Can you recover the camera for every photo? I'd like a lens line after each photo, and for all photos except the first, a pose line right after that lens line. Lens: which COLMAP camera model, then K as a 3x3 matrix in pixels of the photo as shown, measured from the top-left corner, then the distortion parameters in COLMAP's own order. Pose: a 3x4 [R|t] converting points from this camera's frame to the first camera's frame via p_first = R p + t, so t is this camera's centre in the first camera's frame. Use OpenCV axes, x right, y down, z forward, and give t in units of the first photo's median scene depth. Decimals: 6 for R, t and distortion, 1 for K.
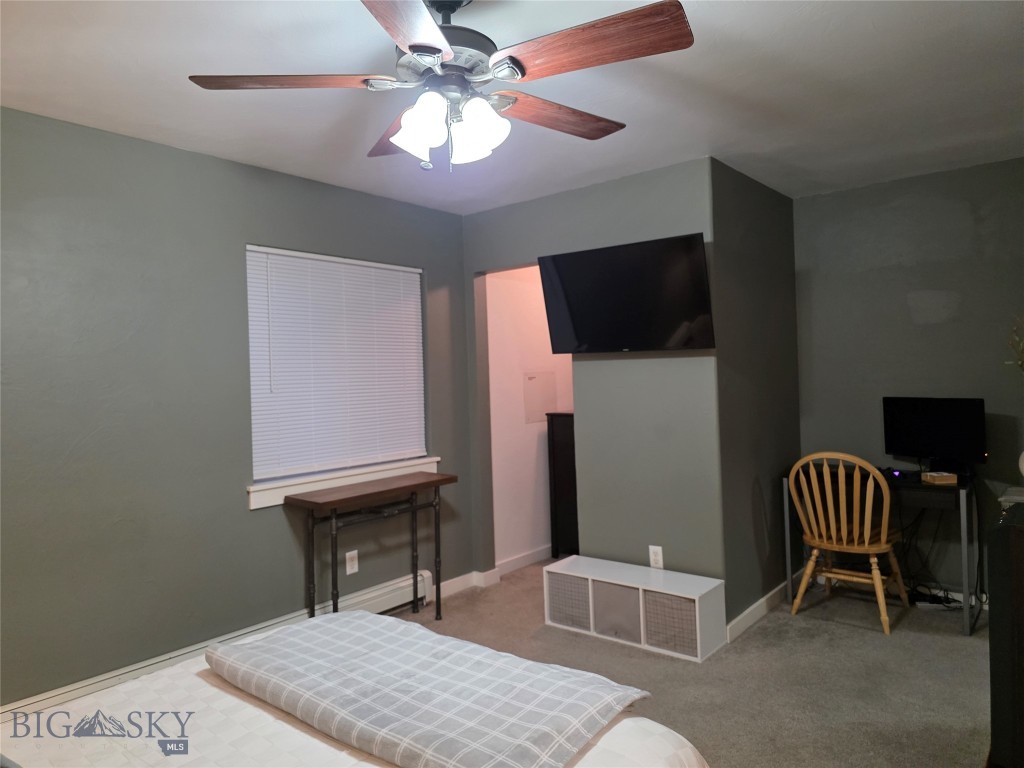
lens RADIAL K [[690.5, 0, 513.7], [0, 690.5, 377.8], [0, 0, 1]] dist [0.069690, -0.072175]
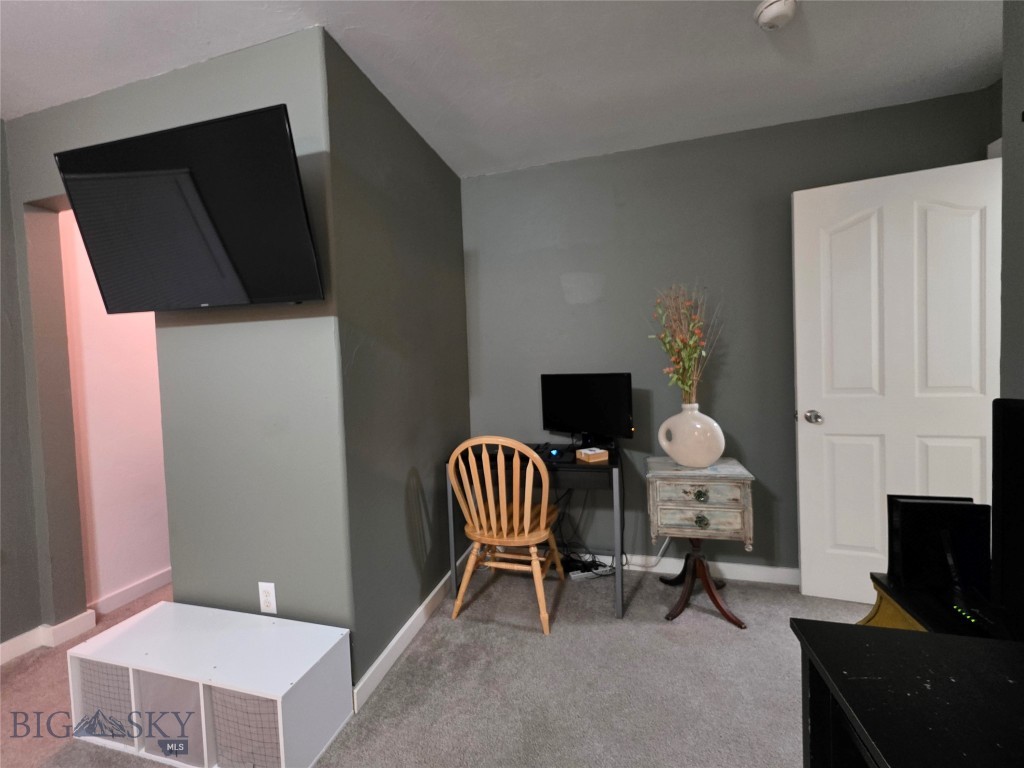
lens RADIAL K [[409.6, 0, 508.7], [0, 409.6, 382.5], [0, 0, 1]] dist [0.001723, -0.000042]
pose [[0.915515, -0.017036, 0.401923, 0.267889], [0.008020, 0.999677, 0.024105, 0.026953], [-0.402204, -0.018845, 0.915356, 0.517721]]
